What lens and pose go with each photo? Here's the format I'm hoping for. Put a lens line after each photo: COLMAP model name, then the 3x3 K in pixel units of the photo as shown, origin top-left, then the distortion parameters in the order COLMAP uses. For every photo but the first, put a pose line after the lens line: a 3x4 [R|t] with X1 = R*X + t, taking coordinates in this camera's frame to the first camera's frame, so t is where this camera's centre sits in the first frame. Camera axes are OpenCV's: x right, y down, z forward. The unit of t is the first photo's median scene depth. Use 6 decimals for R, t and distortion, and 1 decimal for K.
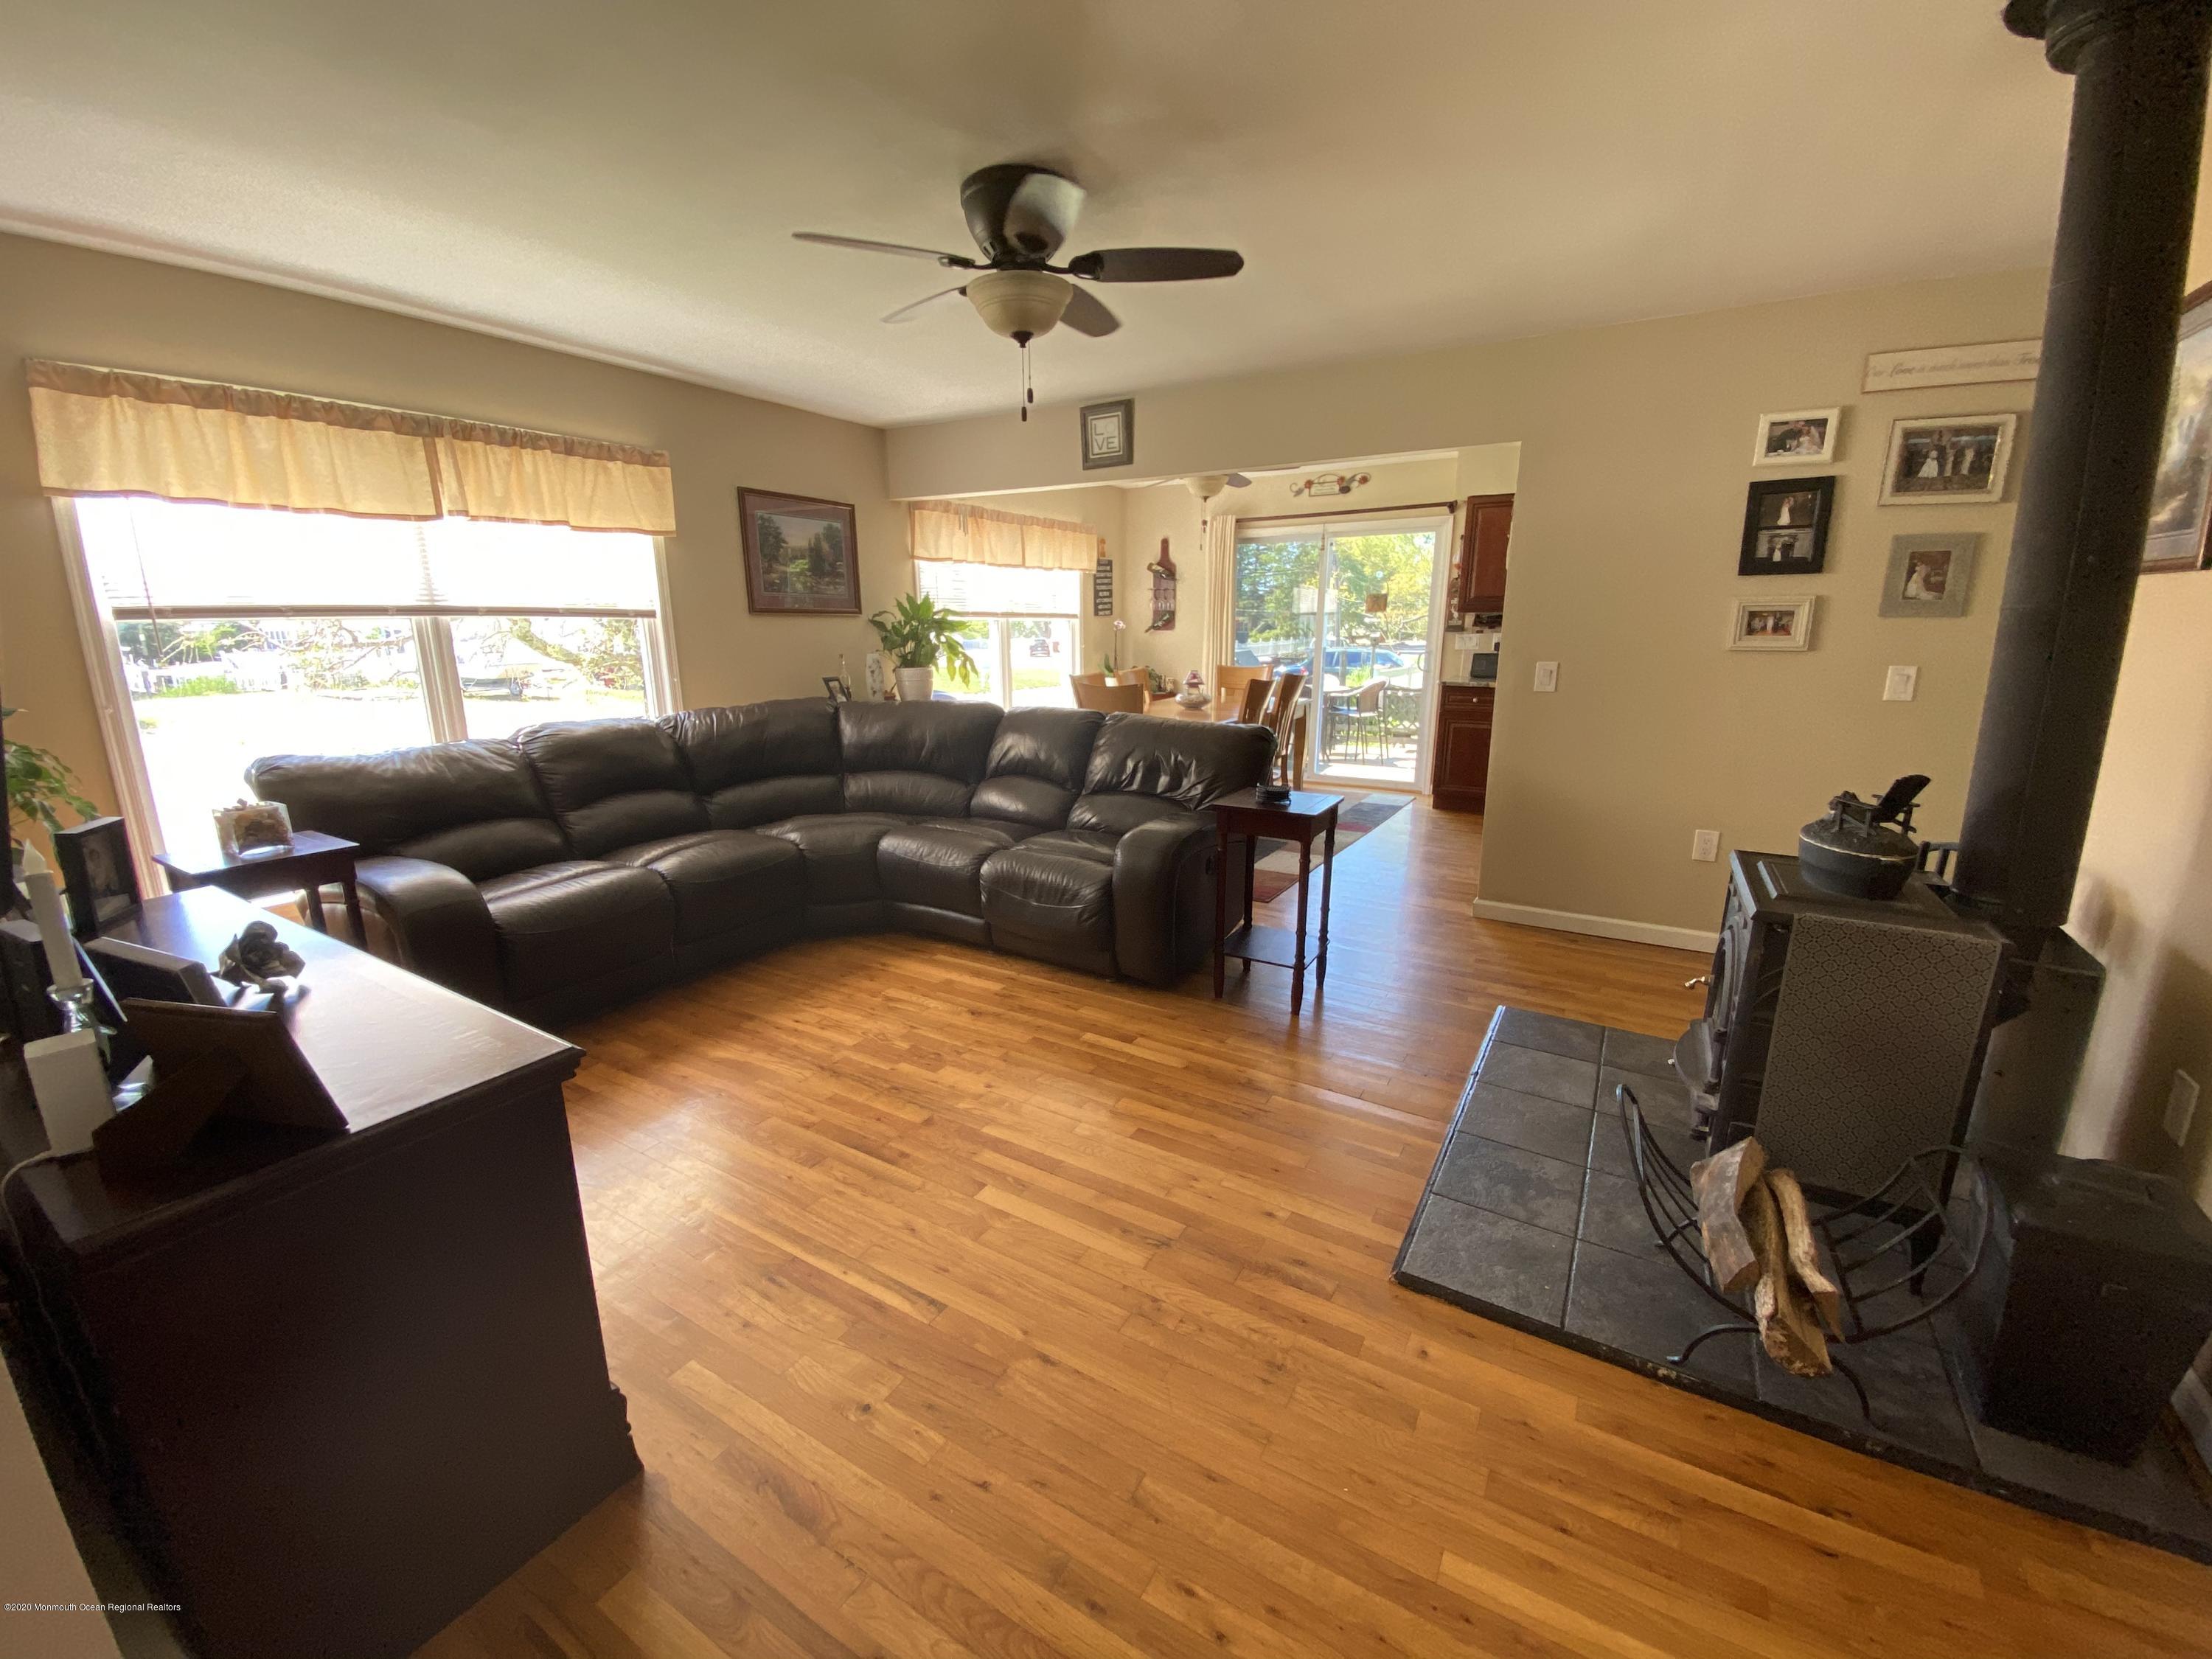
lens RADIAL K [[900.4, 0, 1094.9], [0, 900.4, 830.2], [0, 0, 1]] dist [0.024252, -0.024702]
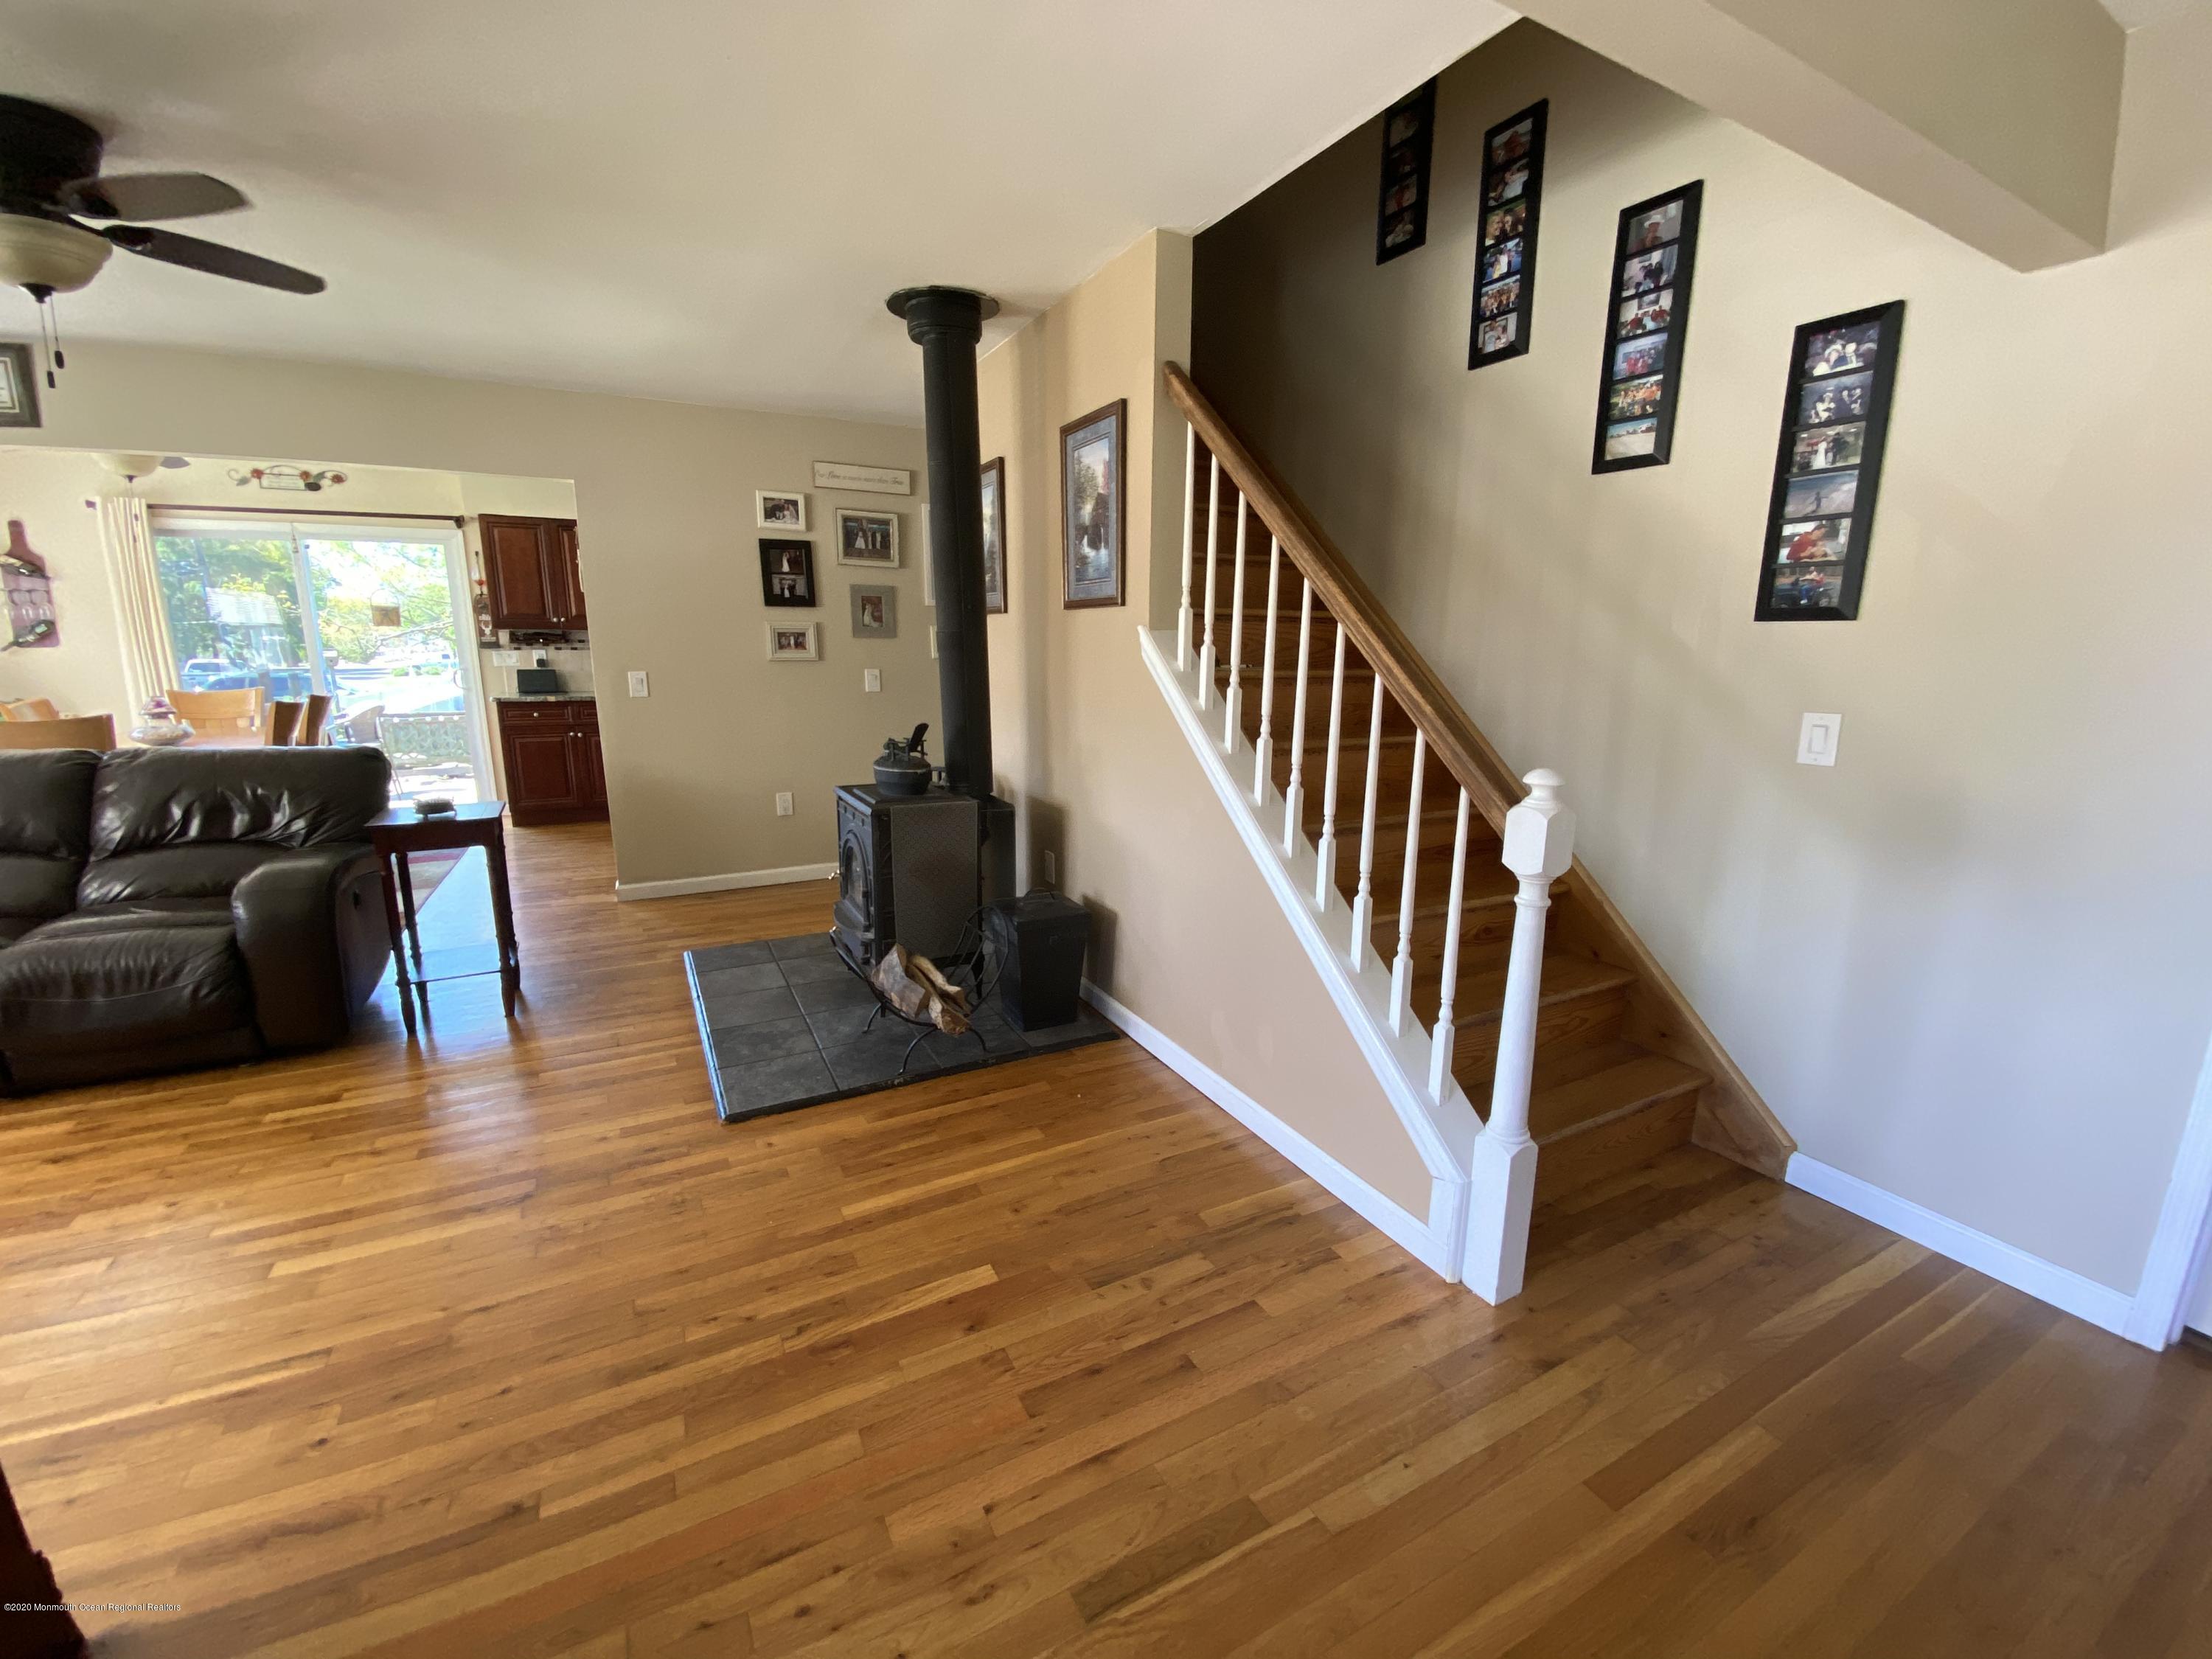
lens RADIAL K [[901.0, 0, 1103.9], [0, 901.0, 832.4], [0, 0, 1]] dist [0.014528, -0.017351]
pose [[0.513697, -0.168032, 0.841357, -0.220169], [0.183831, 0.979416, 0.083365, 0.033046], [-0.838046, 0.111843, 0.534013, -0.118030]]
